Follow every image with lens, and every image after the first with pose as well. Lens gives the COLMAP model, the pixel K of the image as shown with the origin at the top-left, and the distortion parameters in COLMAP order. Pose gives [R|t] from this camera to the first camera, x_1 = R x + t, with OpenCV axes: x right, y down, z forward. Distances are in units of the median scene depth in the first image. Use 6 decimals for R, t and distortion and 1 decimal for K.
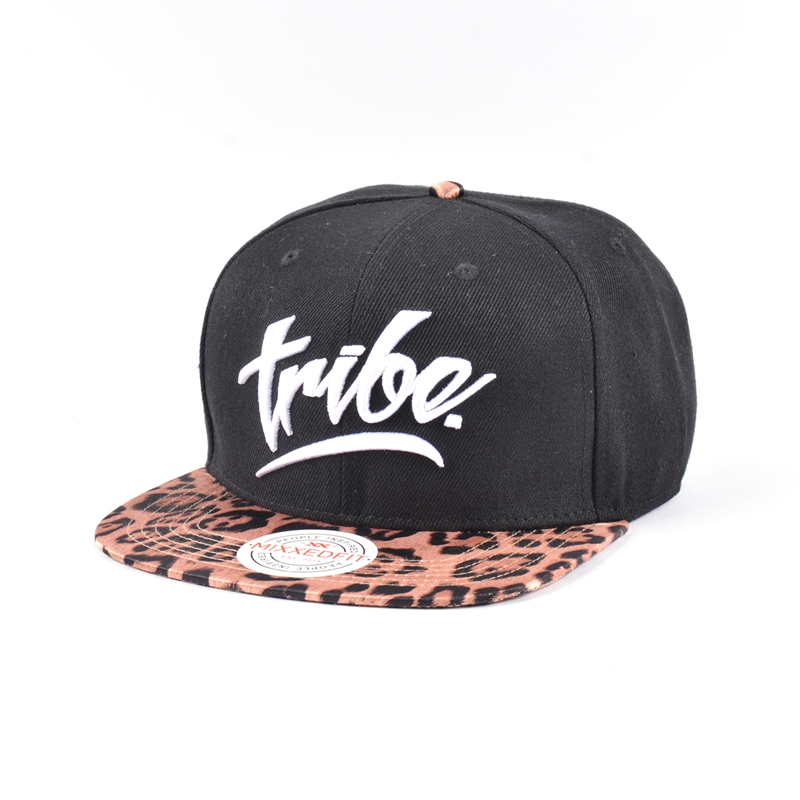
lens RADIAL K [[2012.1, 0, 400.0], [0, 2012.1, 399.4], [0, 0, 1]] dist [0.142417, 0.000000]
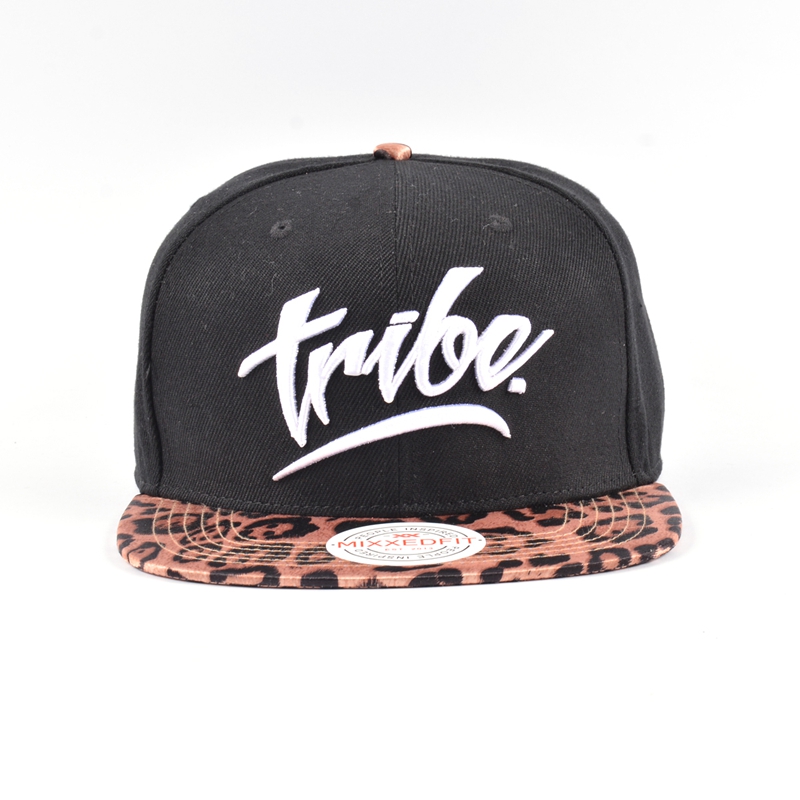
lens RADIAL K [[2200.6, 0, 399.8], [0, 2200.6, 400.9], [0, 0, 1]] dist [0.089406, 0.000000]
pose [[0.912133, -0.092240, 0.399380, -0.419604], [0.118070, 0.992179, -0.040504, 0.051882], [-0.392520, 0.084100, 0.915890, 0.110486]]
